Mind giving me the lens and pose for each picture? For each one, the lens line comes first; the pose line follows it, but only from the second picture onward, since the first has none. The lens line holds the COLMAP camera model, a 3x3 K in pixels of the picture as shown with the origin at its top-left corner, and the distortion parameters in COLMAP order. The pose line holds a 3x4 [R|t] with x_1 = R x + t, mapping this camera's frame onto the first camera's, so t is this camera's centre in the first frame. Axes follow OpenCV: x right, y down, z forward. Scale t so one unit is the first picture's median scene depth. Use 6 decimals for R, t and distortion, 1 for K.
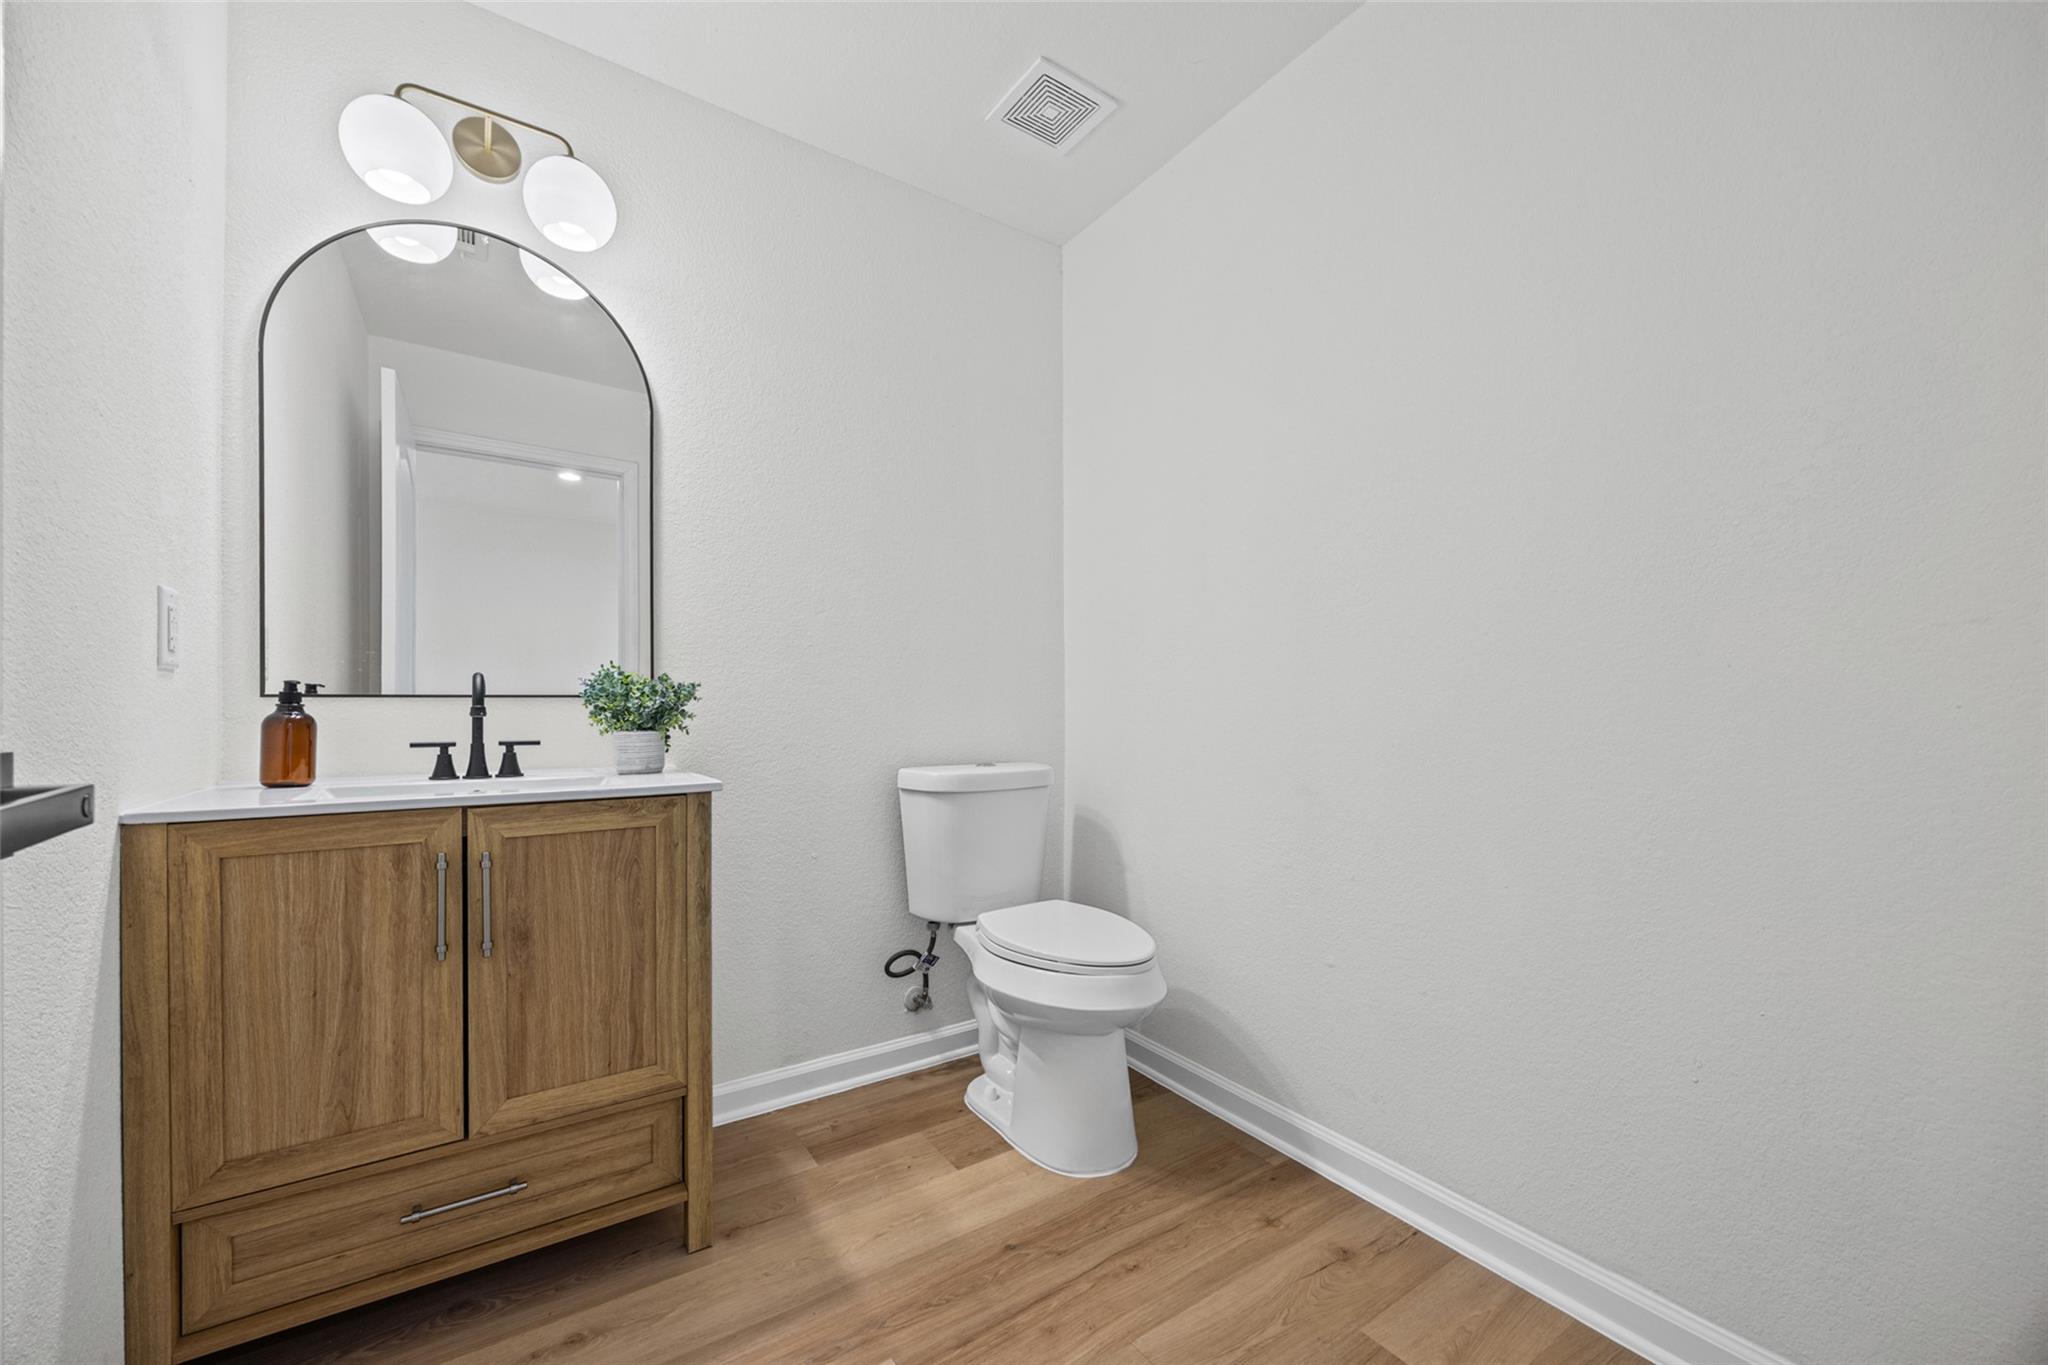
lens RADIAL K [[787.3, 0, 1018.8], [0, 787.3, 691.9], [0, 0, 1]] dist [-0.002216, 0.000105]
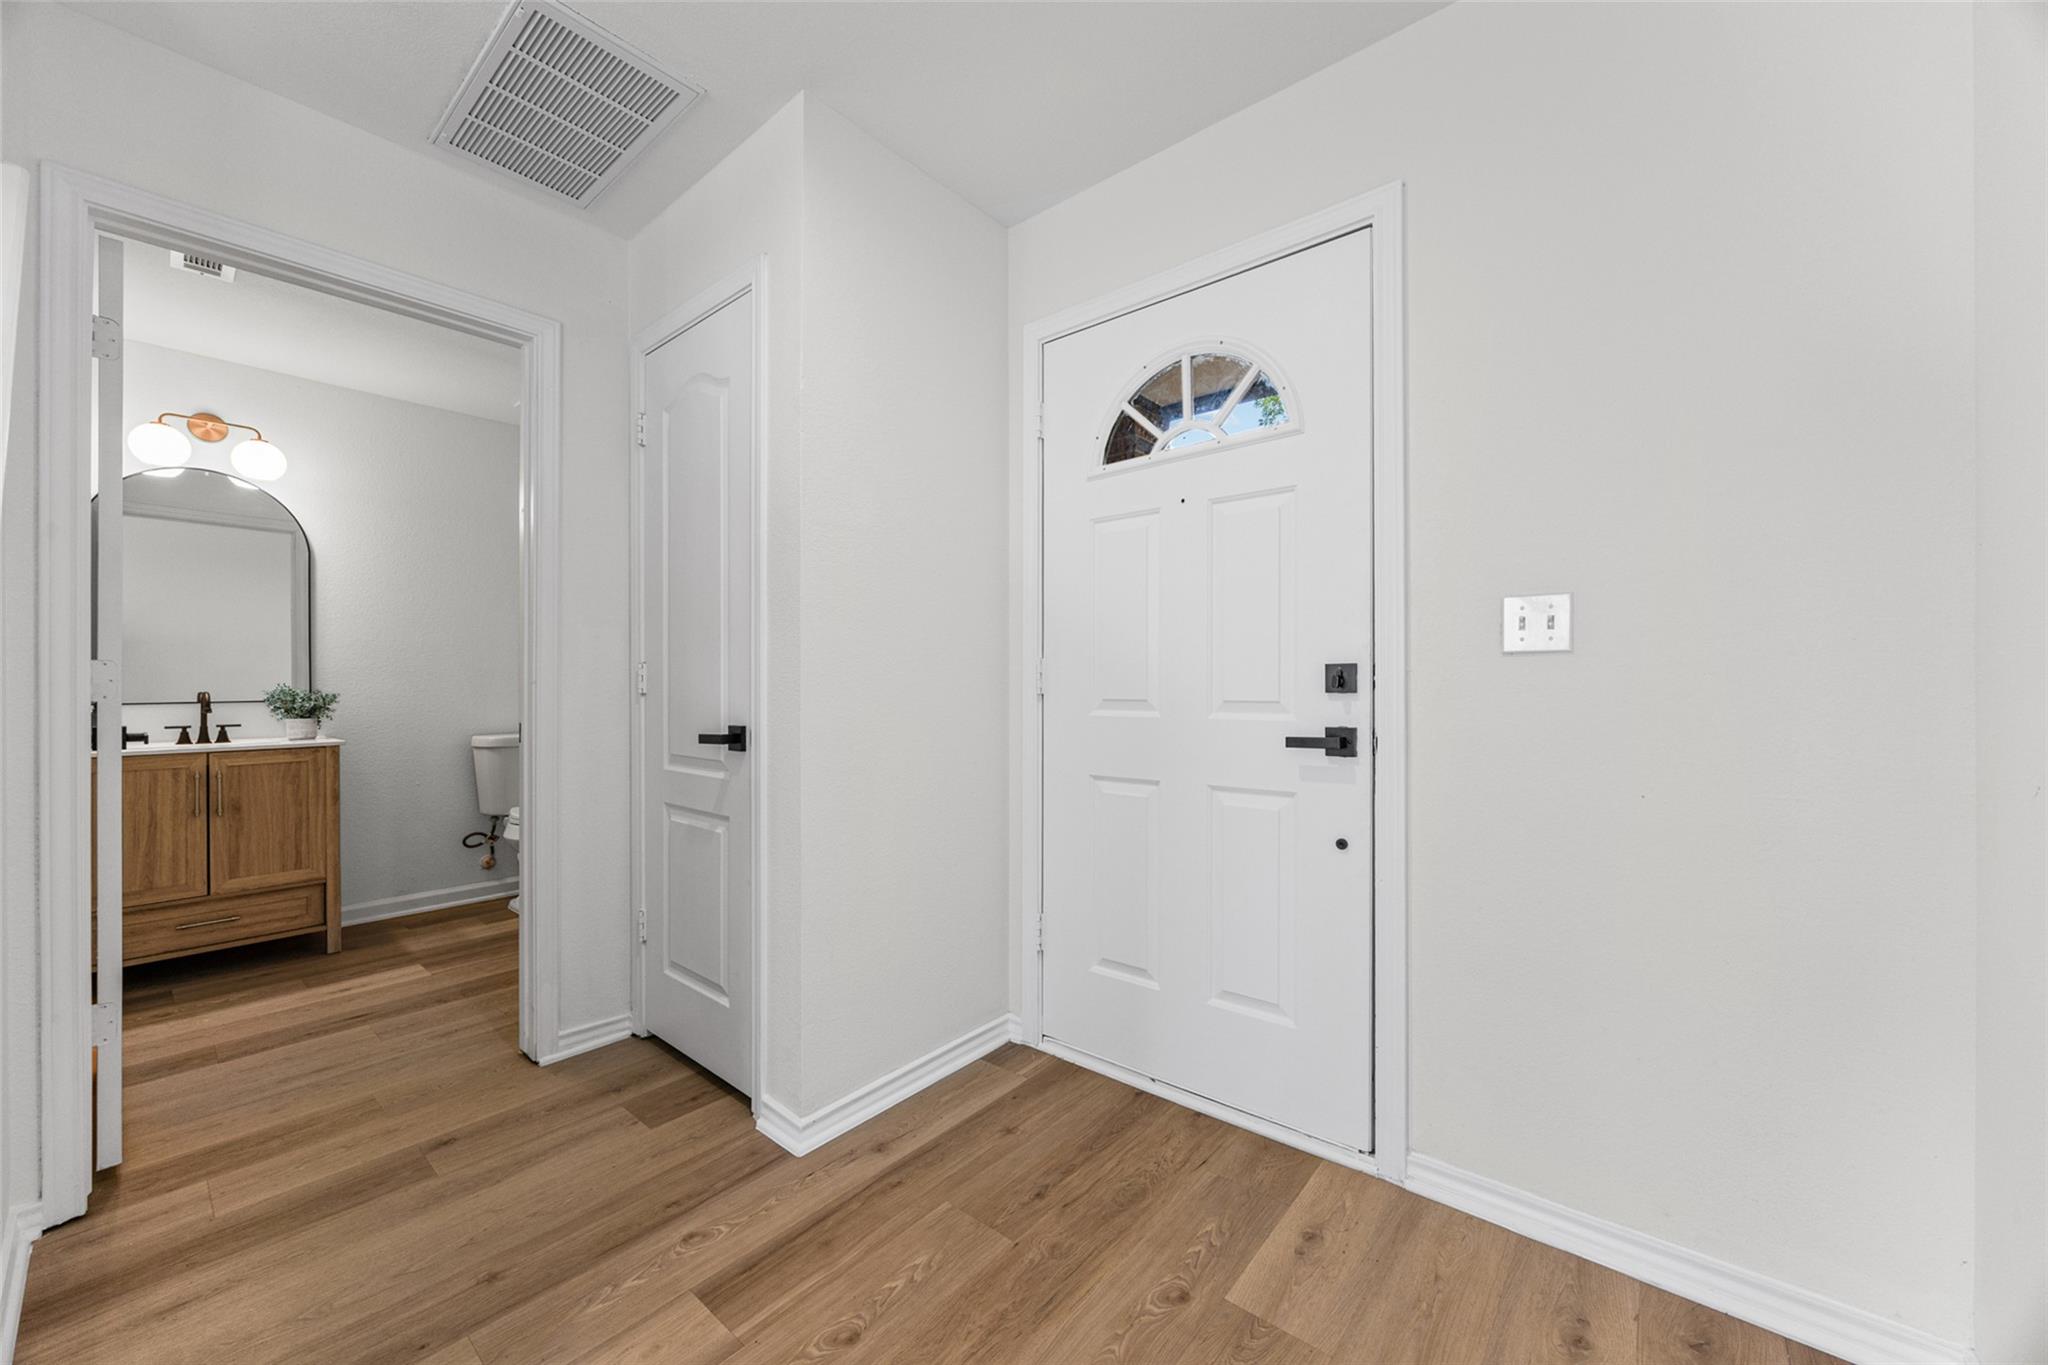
lens RADIAL K [[778.0, 0, 1020.7], [0, 778.0, 671.5], [0, 0, 1]] dist [-0.000366, -0.000247]
pose [[0.961480, -0.002290, 0.274864, 0.872213], [0.001374, 0.999993, 0.003524, -0.088290], [-0.274870, -0.003011, 0.961477, -1.669401]]
